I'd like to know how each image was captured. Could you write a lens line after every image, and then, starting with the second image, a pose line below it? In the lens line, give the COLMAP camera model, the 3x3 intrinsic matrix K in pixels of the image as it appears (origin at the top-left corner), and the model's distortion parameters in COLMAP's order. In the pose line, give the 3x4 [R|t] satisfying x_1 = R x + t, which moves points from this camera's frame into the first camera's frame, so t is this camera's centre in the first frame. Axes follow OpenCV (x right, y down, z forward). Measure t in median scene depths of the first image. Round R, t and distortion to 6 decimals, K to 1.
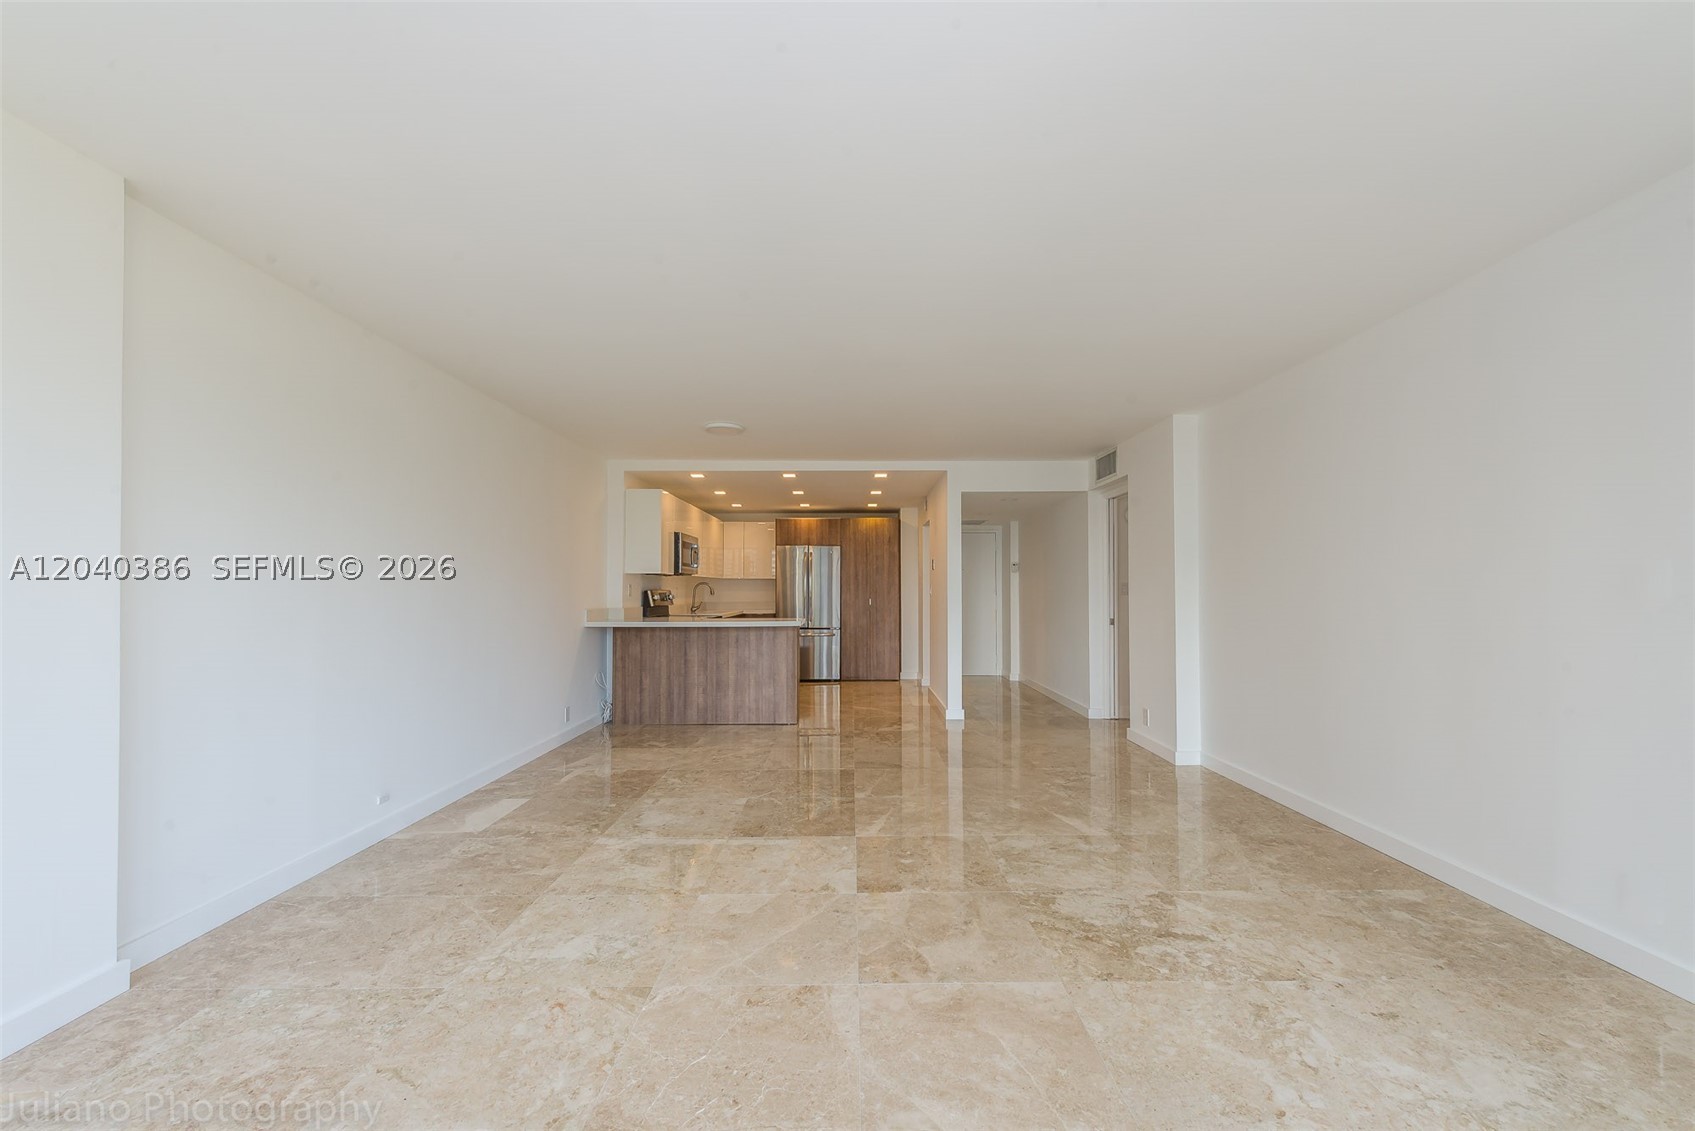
lens RADIAL K [[687.0, 0, 850.6], [0, 687.0, 581.8], [0, 0, 1]] dist [0.009821, -0.000204]
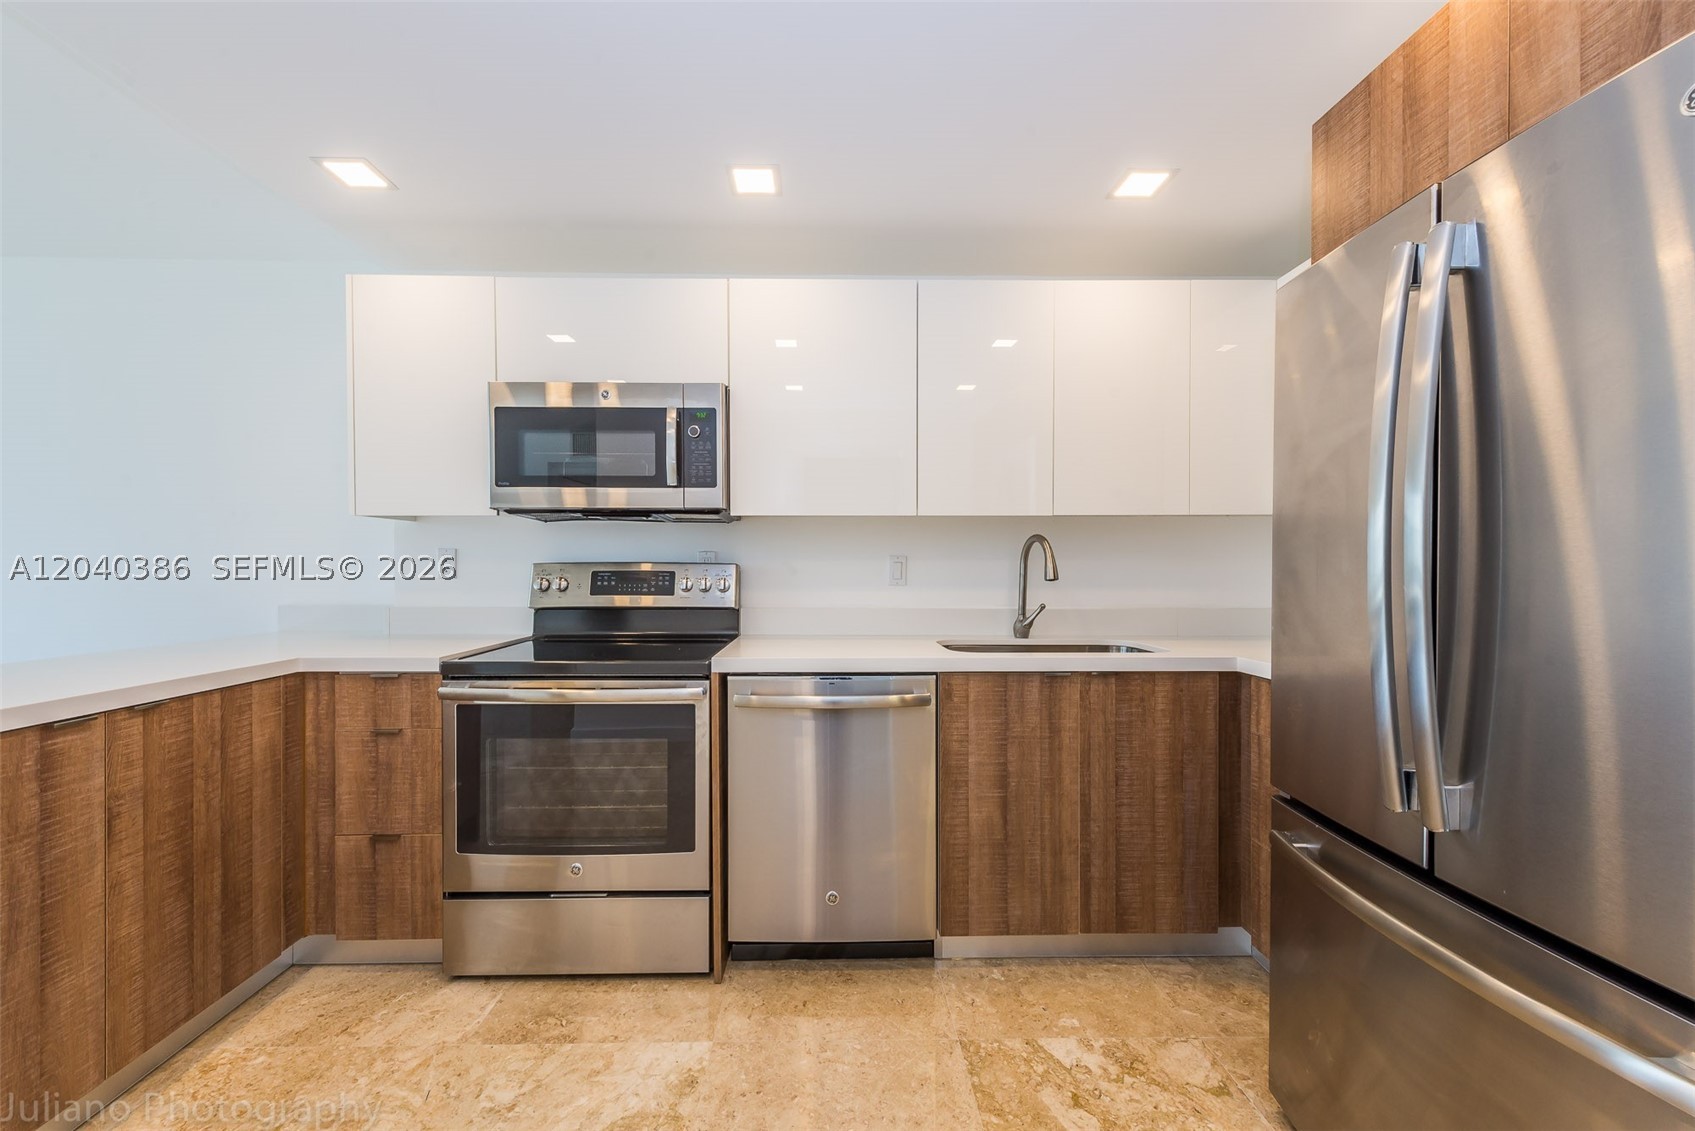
lens RADIAL K [[669.6, 0, 823.9], [0, 669.6, 569.7], [0, 0, 1]] dist [0.001920, -0.000024]
pose [[0.016640, 0.004515, -0.999851, 0.076262], [0.011306, 0.999925, 0.004704, 0.017813], [0.999798, -0.011383, 0.016588, 1.297405]]
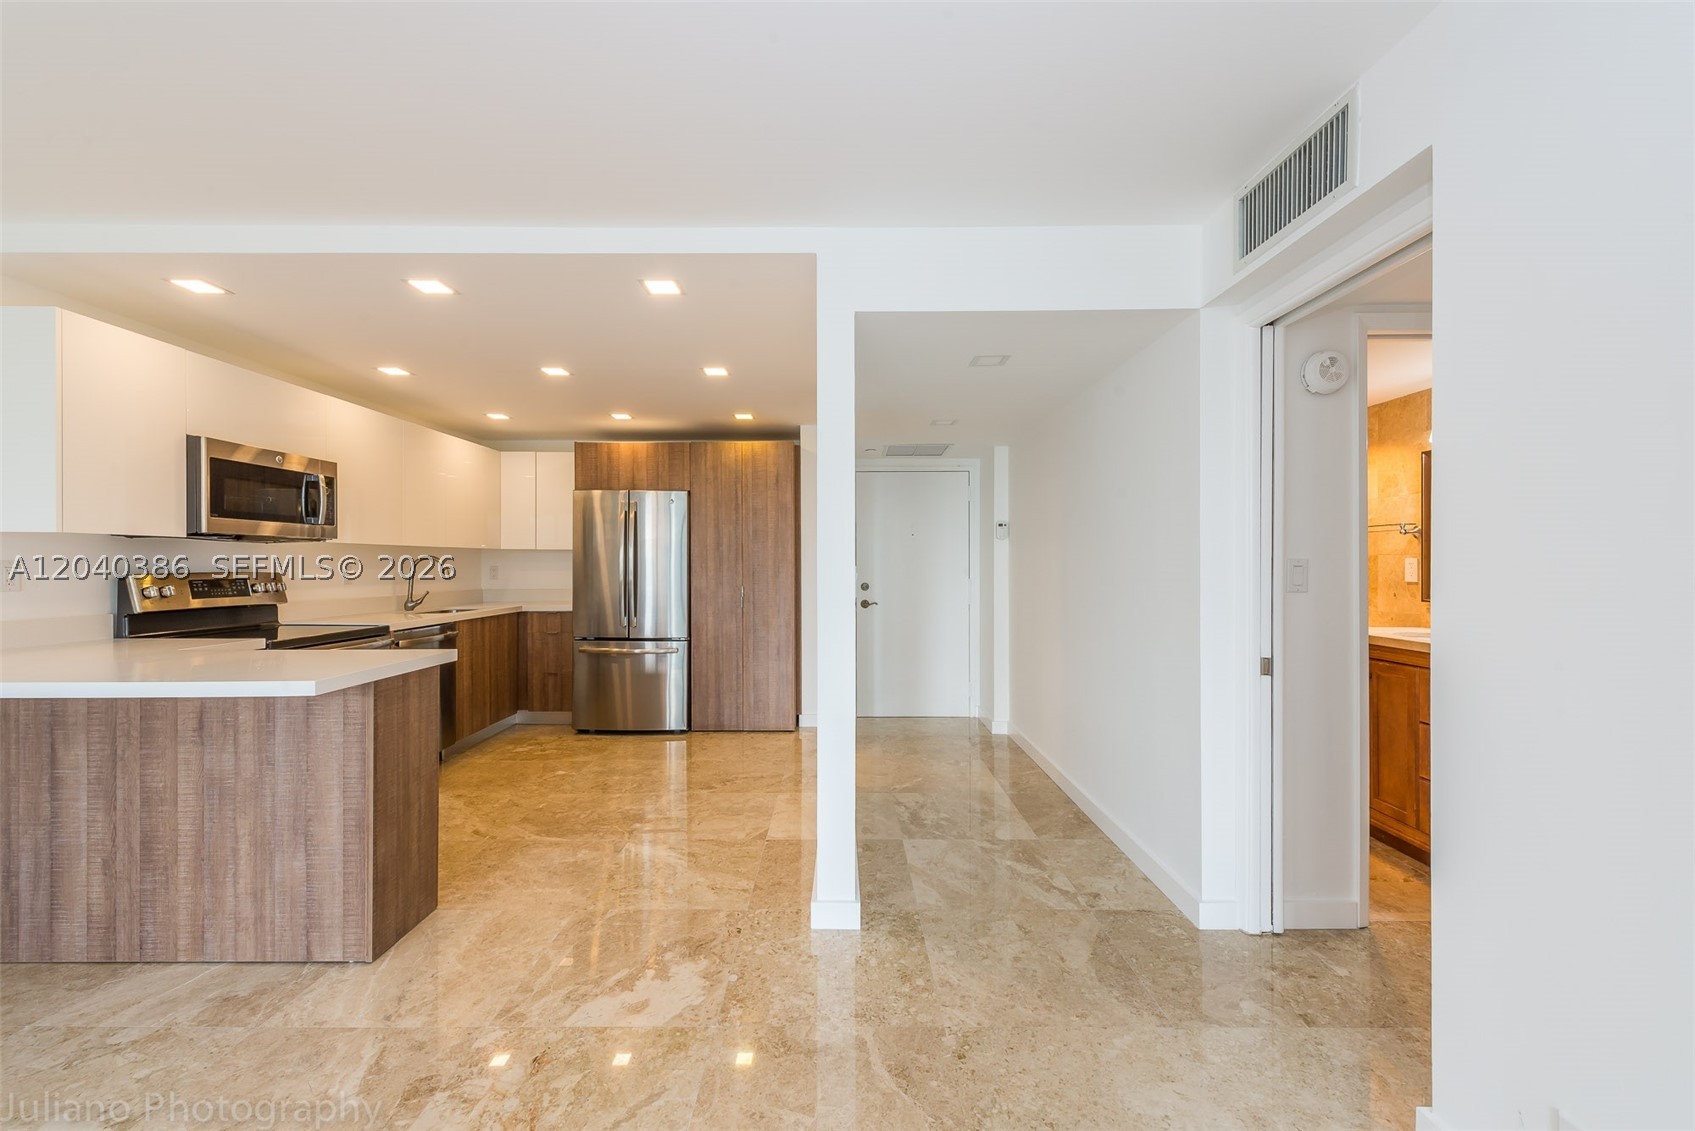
lens RADIAL K [[682.6, 0, 840.5], [0, 682.6, 569.9], [0, 0, 1]] dist [0.003818, -0.000217]
pose [[0.999999, 0.001197, -0.000607, 0.159266], [-0.001184, 0.999793, 0.020335, 0.000379], [0.000631, -0.020334, 0.999793, 0.655096]]
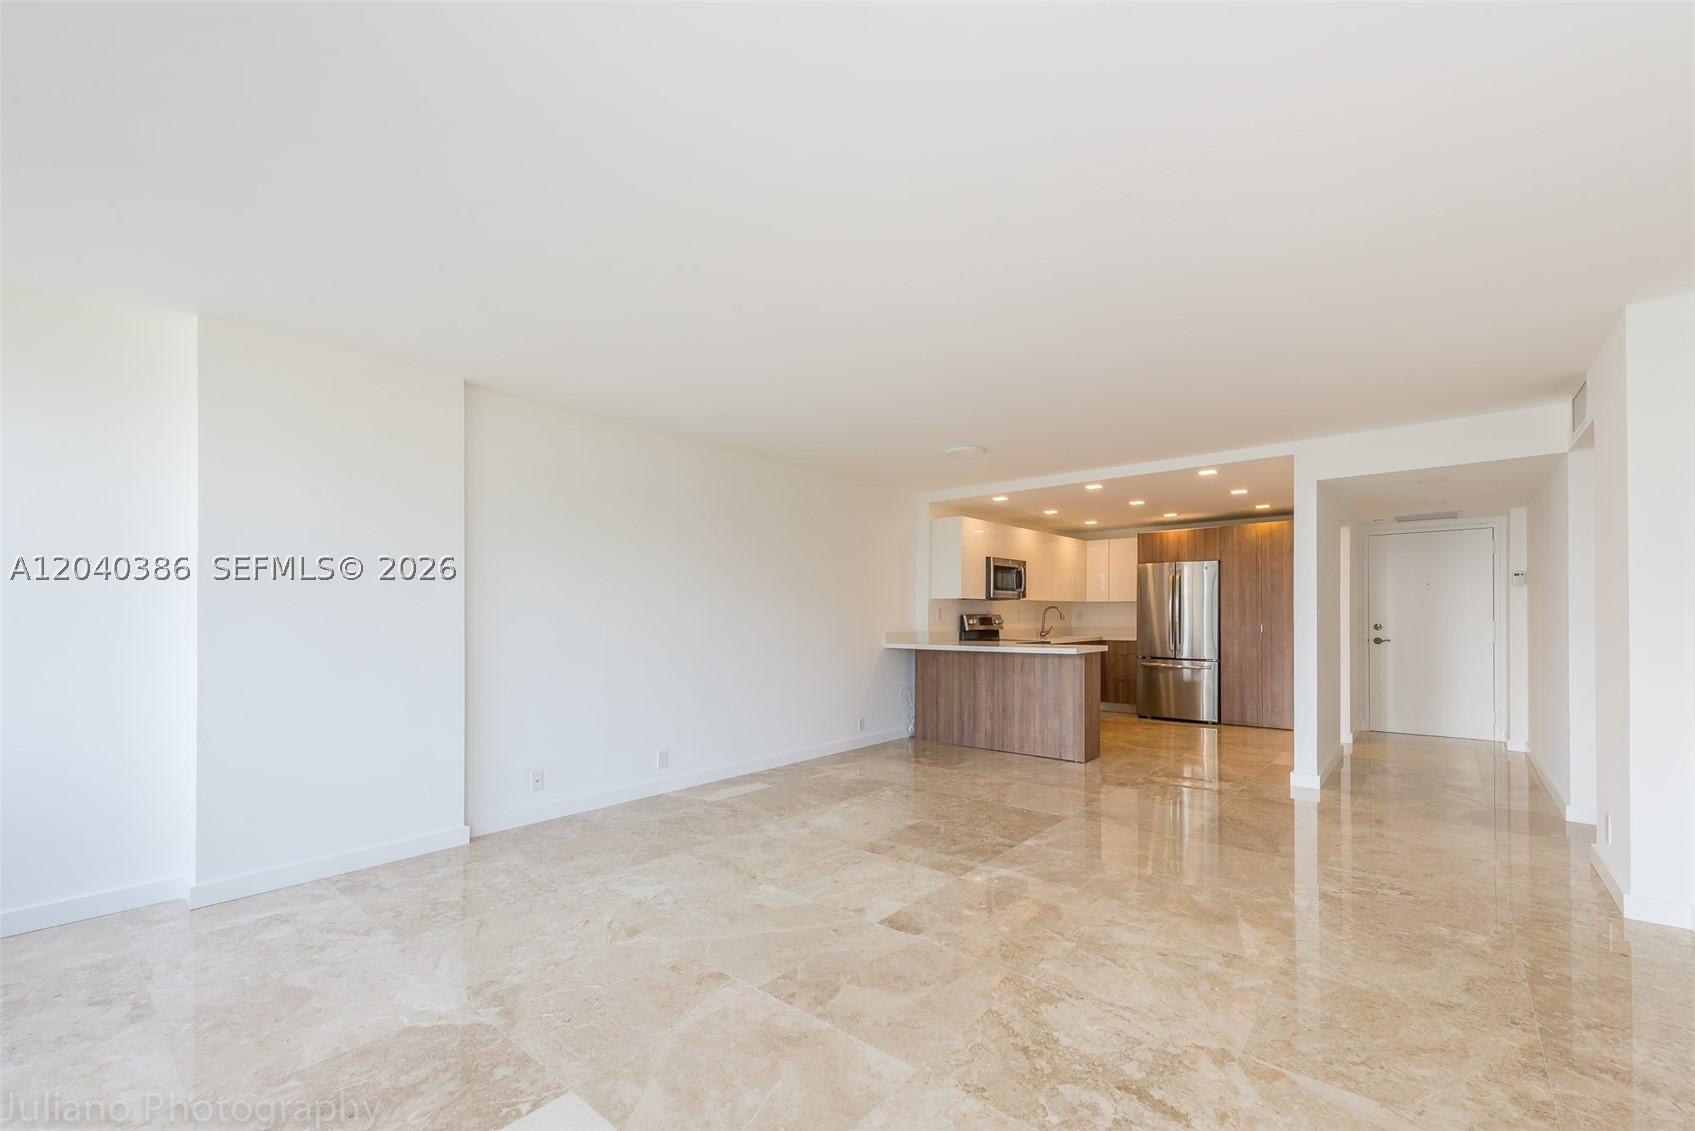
lens RADIAL K [[694.6, 0, 832.6], [0, 694.6, 616.9], [0, 0, 1]] dist [0.016249, -0.000300]
pose [[0.753451, 0.000615, -0.657504, 0.273570], [0.009757, 0.999879, 0.012117, 0.001214], [0.657432, -0.015545, 0.753353, 0.096216]]
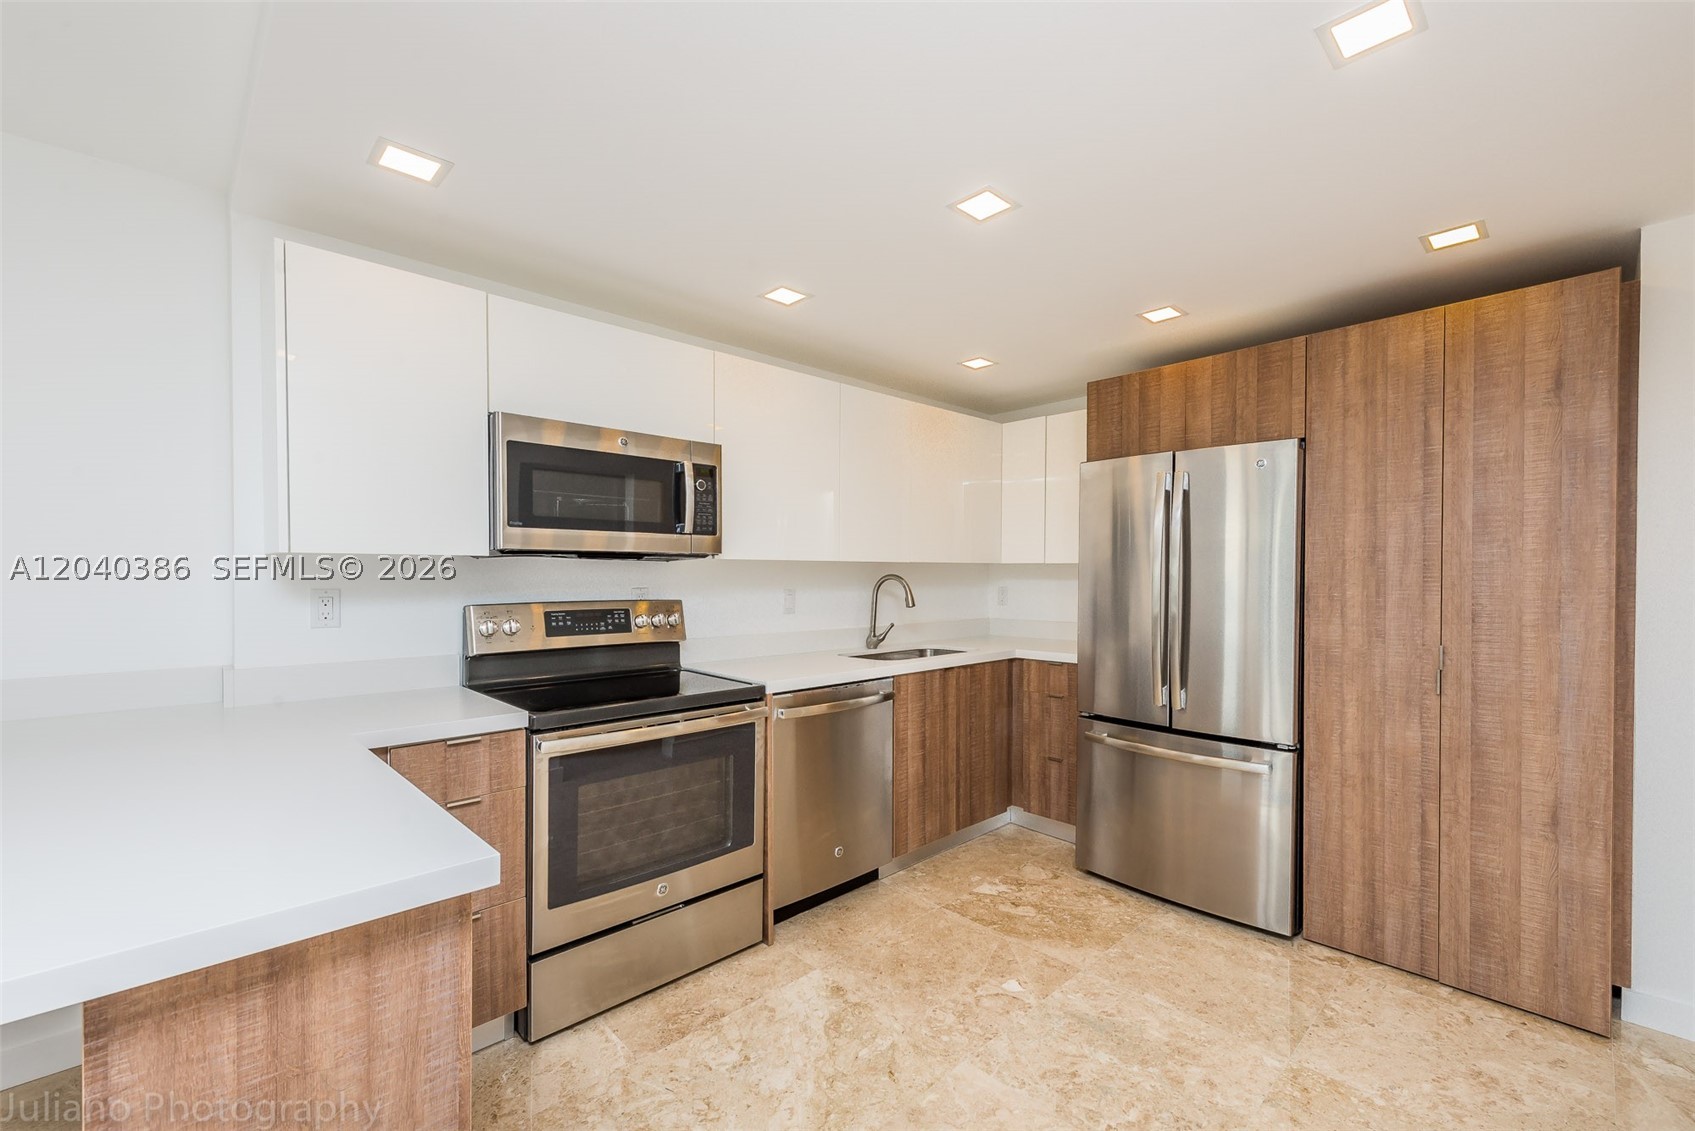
lens RADIAL K [[707.3, 0, 883.8], [0, 707.3, 585.2], [0, 0, 1]] dist [0.000360, -0.000014]
pose [[0.709338, 0.012534, -0.704757, 0.094173], [0.006729, 0.999676, 0.024551, -0.004727], [0.704837, -0.022157, 0.709023, 1.014402]]
